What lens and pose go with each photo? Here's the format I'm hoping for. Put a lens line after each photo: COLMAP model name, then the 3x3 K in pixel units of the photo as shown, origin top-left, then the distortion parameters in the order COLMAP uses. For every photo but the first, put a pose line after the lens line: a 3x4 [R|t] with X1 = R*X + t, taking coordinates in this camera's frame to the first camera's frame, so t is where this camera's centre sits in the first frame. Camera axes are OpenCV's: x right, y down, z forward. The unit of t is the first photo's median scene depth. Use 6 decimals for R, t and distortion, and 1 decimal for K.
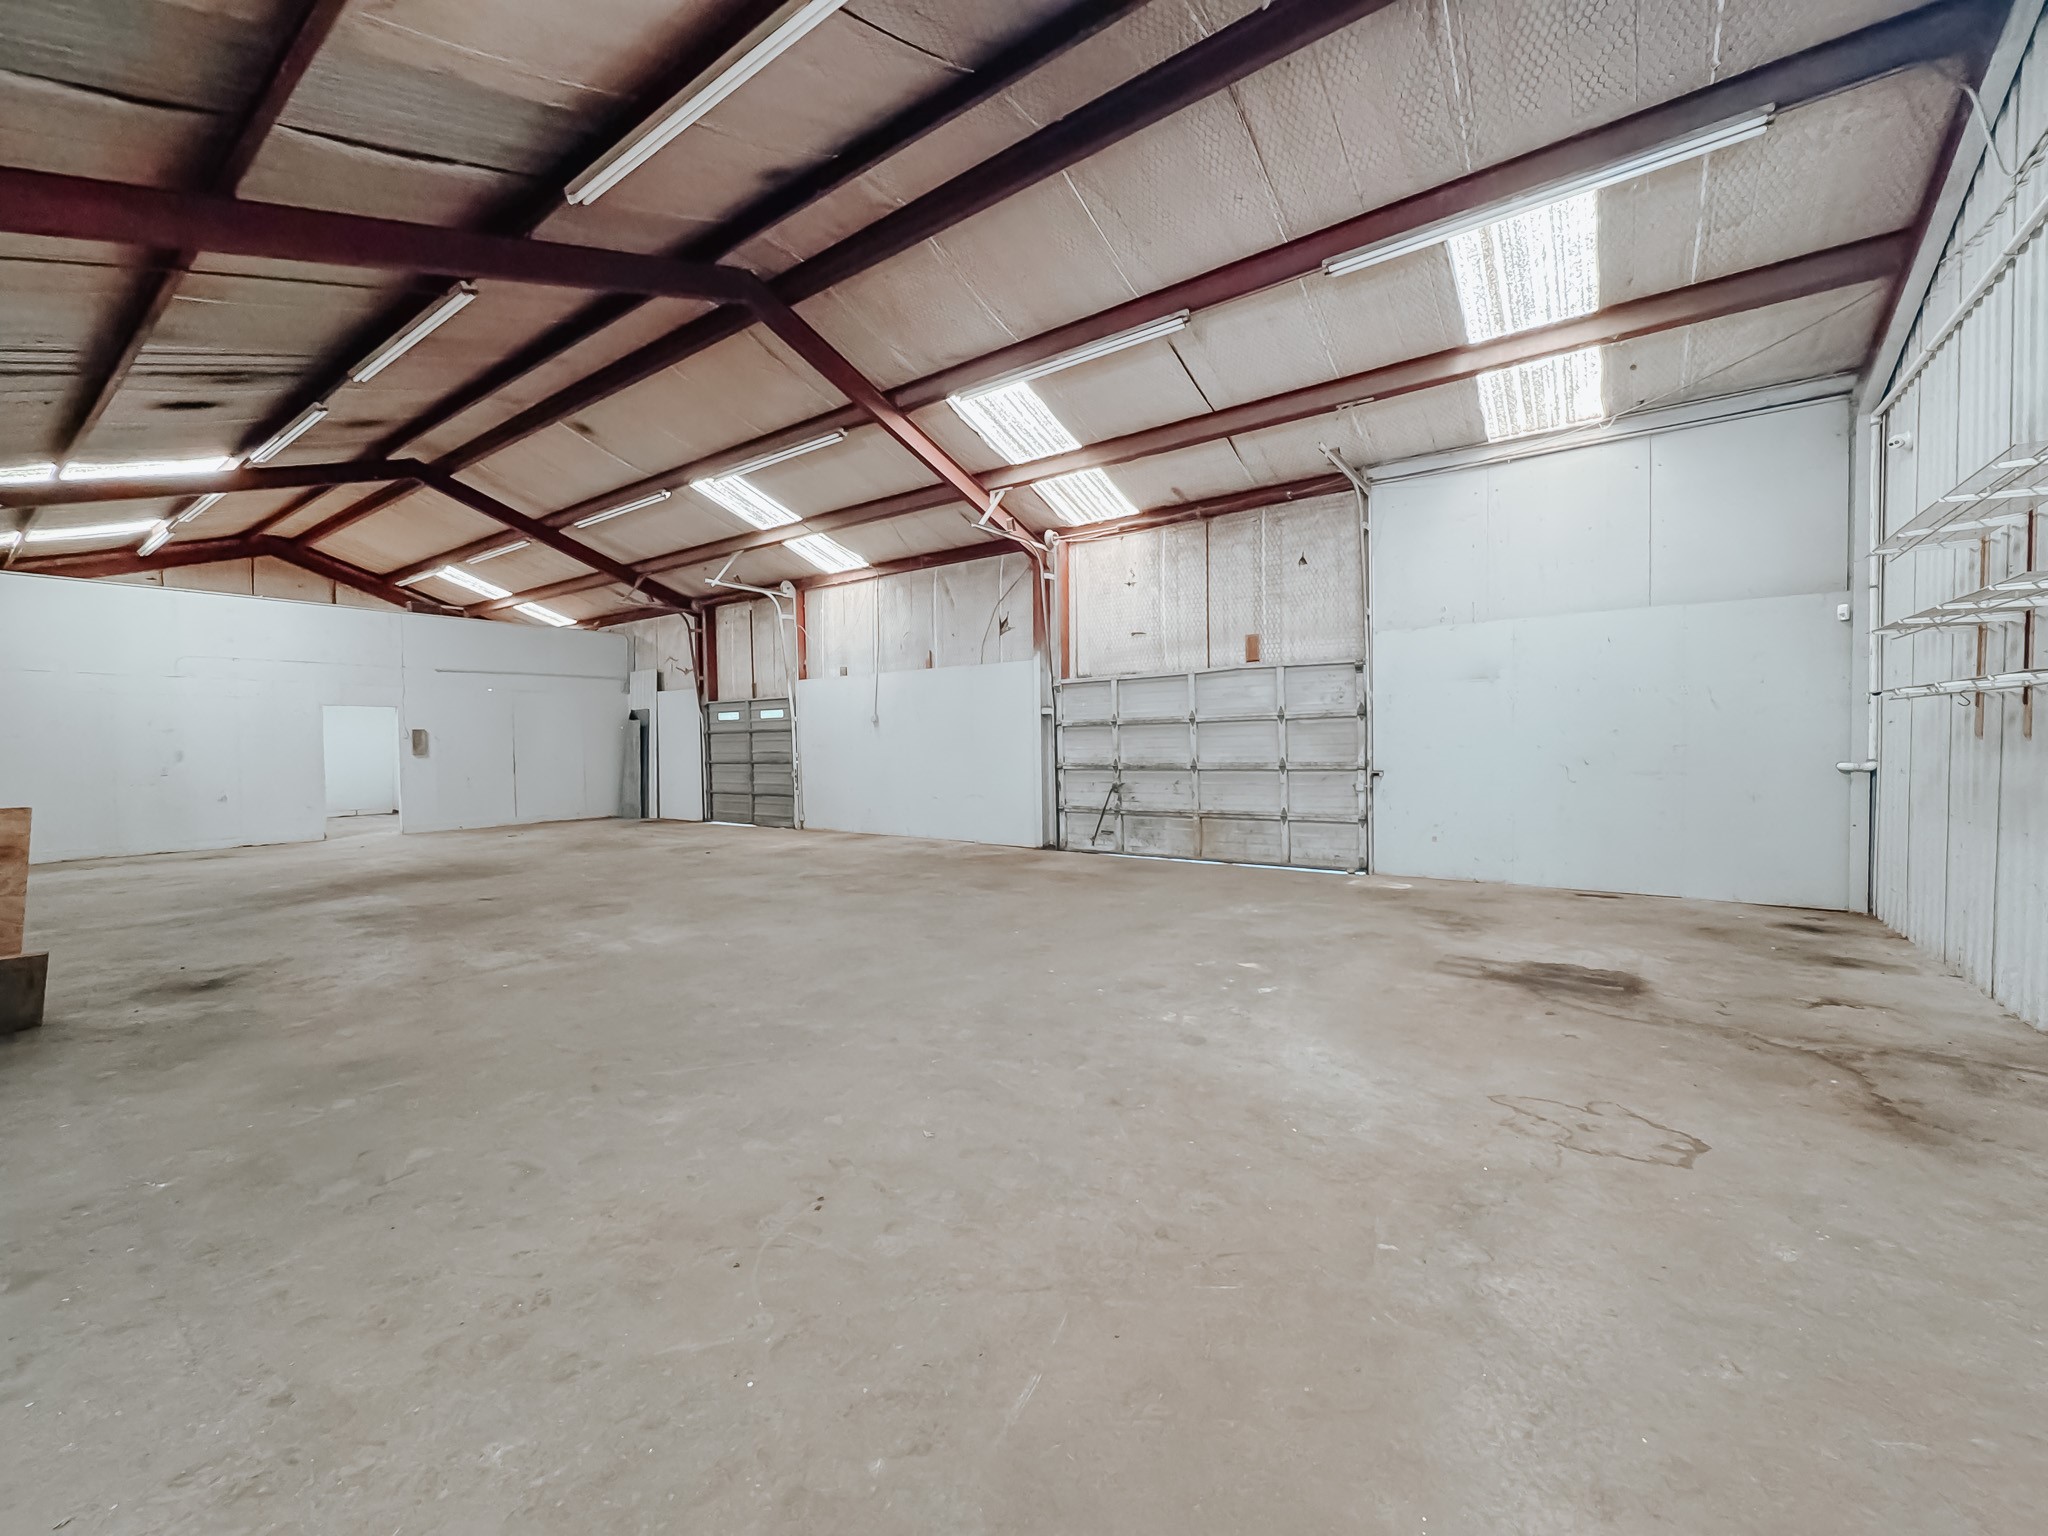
lens RADIAL K [[839.1, 0, 998.2], [0, 839.1, 758.6], [0, 0, 1]] dist [0.000623, -0.000766]
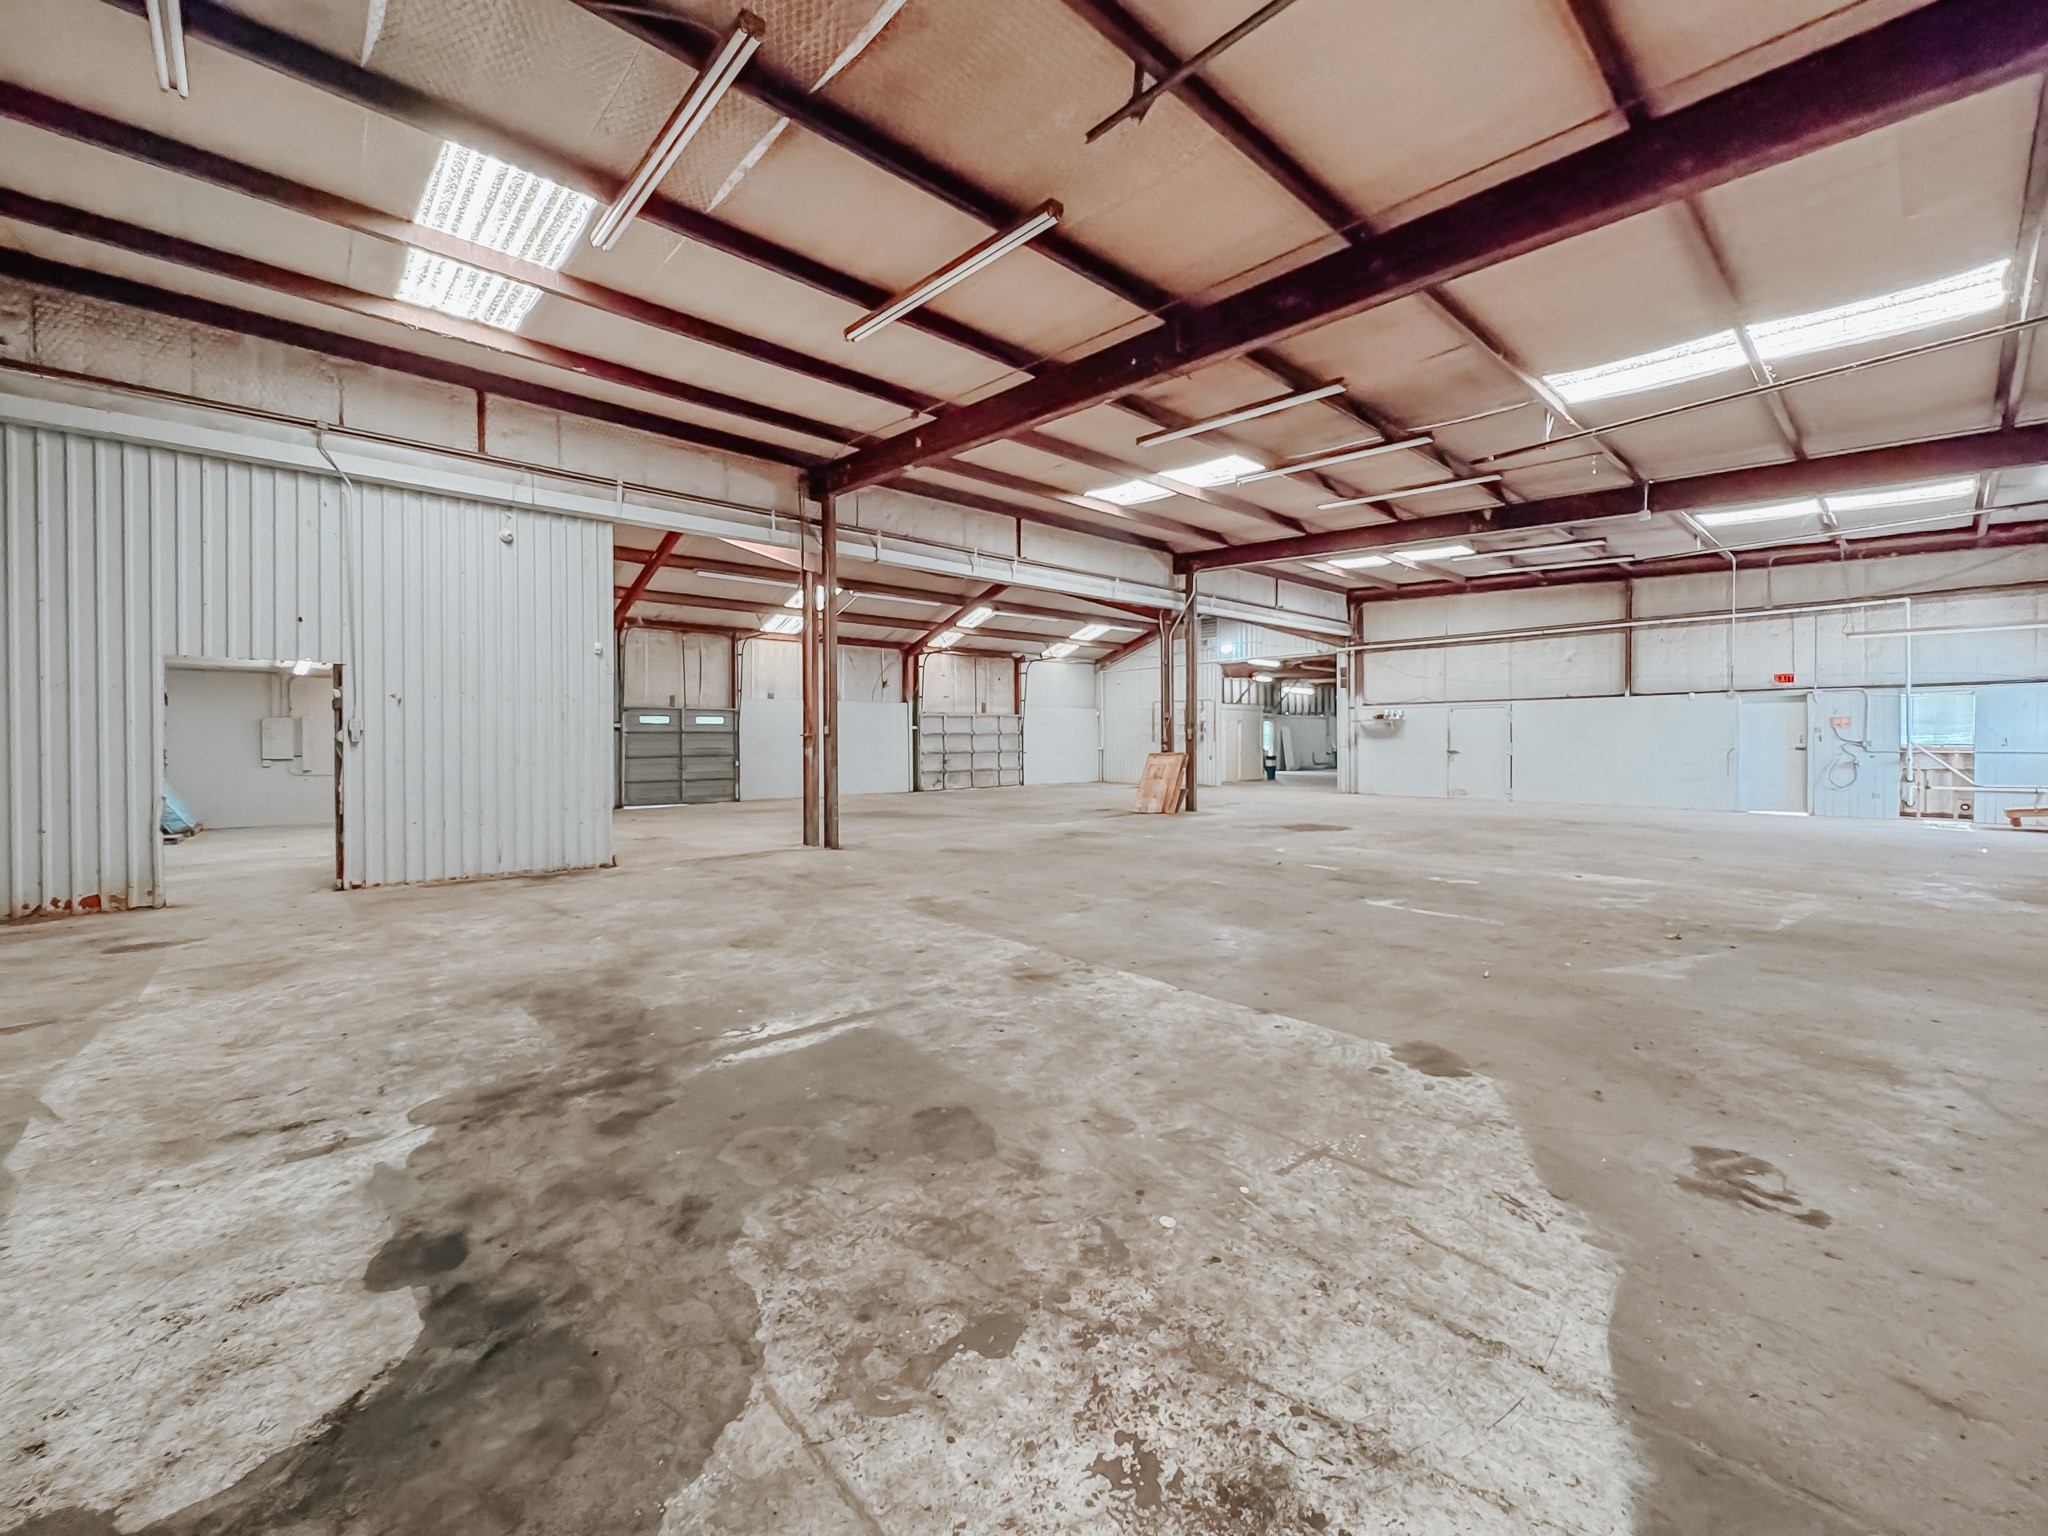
lens RADIAL K [[839.1, 0, 1044.9], [0, 839.1, 788.2], [0, 0, 1]] dist [0.000623, -0.000766]
pose [[0.181951, -0.040409, 0.982477, -2.149283], [0.025077, 0.999021, 0.036445, 0.030699], [-0.982988, 0.018006, 0.182786, 0.294632]]
